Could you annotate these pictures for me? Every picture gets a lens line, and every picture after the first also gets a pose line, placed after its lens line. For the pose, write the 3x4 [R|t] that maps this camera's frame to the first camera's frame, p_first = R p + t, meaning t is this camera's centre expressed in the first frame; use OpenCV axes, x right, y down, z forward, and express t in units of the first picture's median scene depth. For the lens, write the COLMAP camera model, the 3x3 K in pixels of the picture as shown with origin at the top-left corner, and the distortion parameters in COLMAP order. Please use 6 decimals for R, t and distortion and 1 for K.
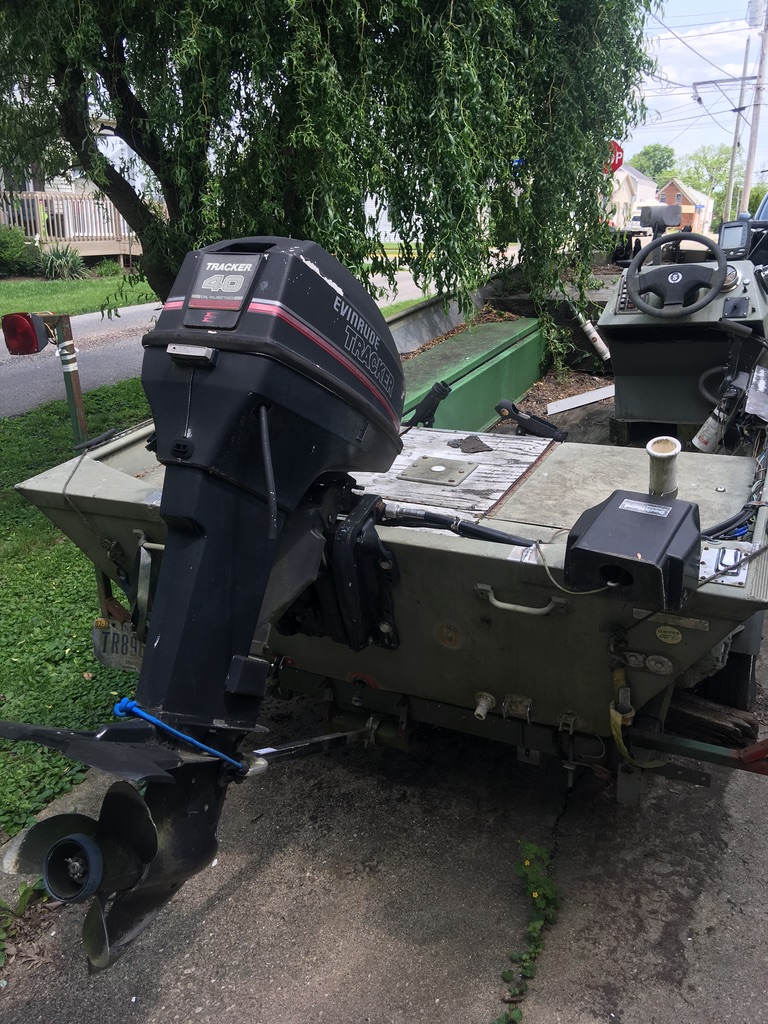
lens RADIAL K [[860.8, 0, 377.3], [0, 860.8, 510.0], [0, 0, 1]] dist [0.071420, -0.149493]
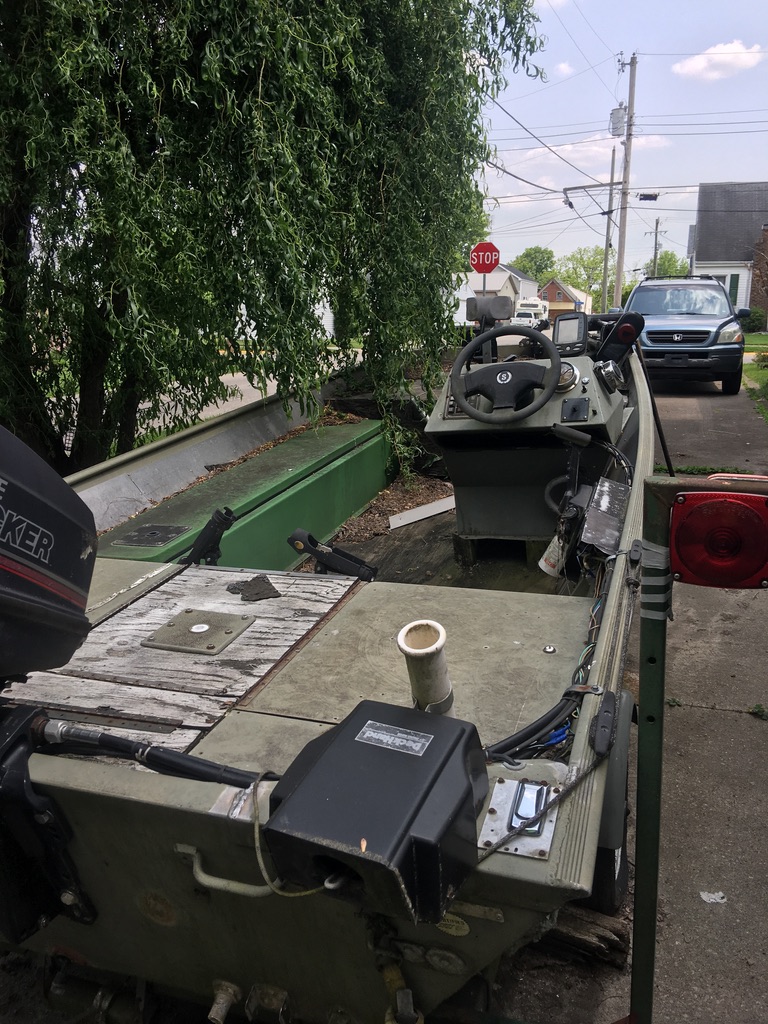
lens RADIAL K [[860.8, 0, 377.3], [0, 860.8, 510.0], [0, 0, 1]] dist [0.071420, -0.149493]
pose [[0.993582, -0.032504, 0.108348, 0.122022], [0.043587, 0.993876, -0.101546, -0.055887], [-0.104384, 0.105617, 0.988913, 0.181211]]
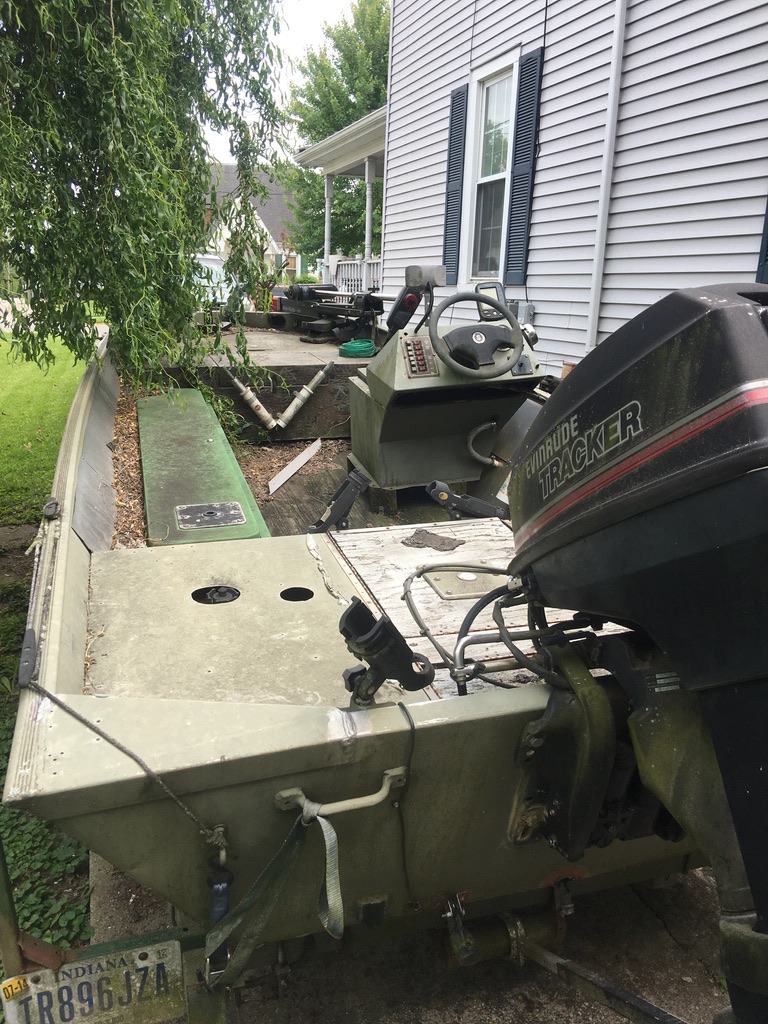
lens RADIAL K [[860.8, 0, 377.3], [0, 860.8, 510.0], [0, 0, 1]] dist [0.071420, -0.149493]
pose [[0.720462, -0.154966, 0.675959, -0.434490], [0.201898, 0.979362, 0.009332, -0.110247], [-0.663455, 0.129751, 0.736880, 0.384358]]
